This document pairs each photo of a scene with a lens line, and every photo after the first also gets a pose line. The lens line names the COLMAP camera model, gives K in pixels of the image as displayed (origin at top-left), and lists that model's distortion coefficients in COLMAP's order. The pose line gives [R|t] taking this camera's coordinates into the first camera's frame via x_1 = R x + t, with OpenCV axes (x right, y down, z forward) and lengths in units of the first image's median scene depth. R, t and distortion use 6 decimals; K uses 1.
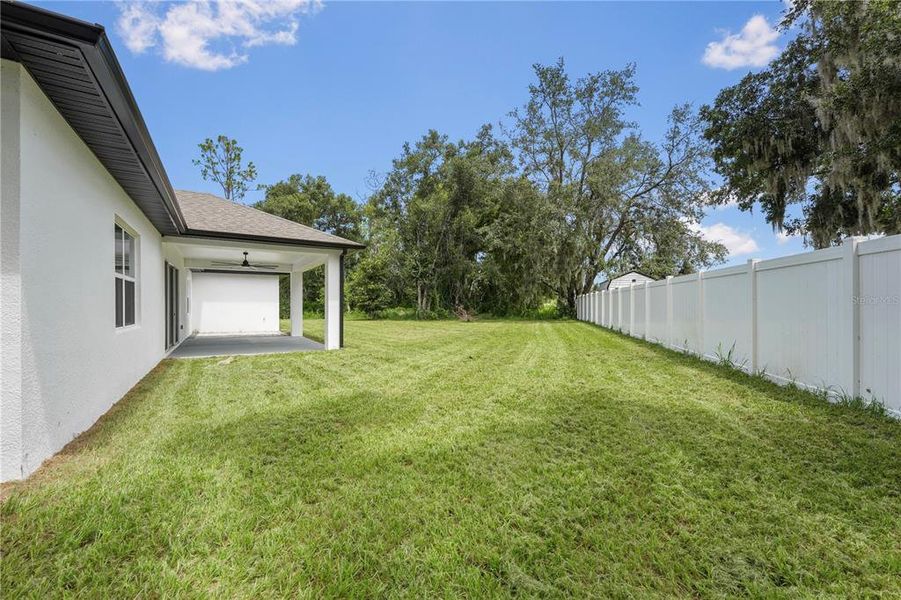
lens RADIAL K [[367.4, 0, 447.0], [0, 367.4, 304.9], [0, 0, 1]] dist [0.002500, 0.000097]
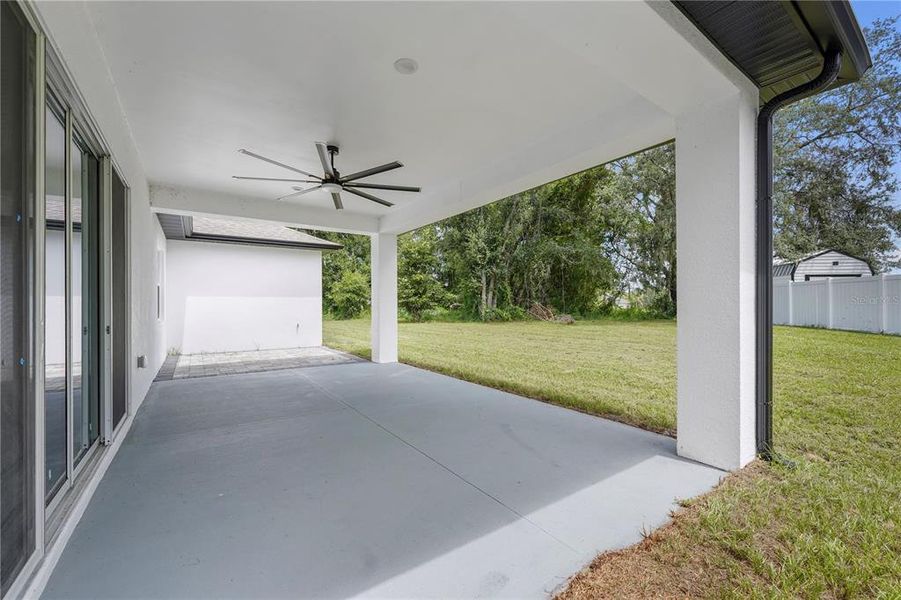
lens RADIAL K [[367.4, 0, 454.5], [0, 367.4, 300.9], [0, 0, 1]] dist [0.002500, 0.000097]
pose [[0.998154, -0.006349, 0.060396, -0.182631], [0.006618, 0.999969, -0.004247, 0.001660], [-0.060367, 0.004638, 0.998165, 0.261704]]
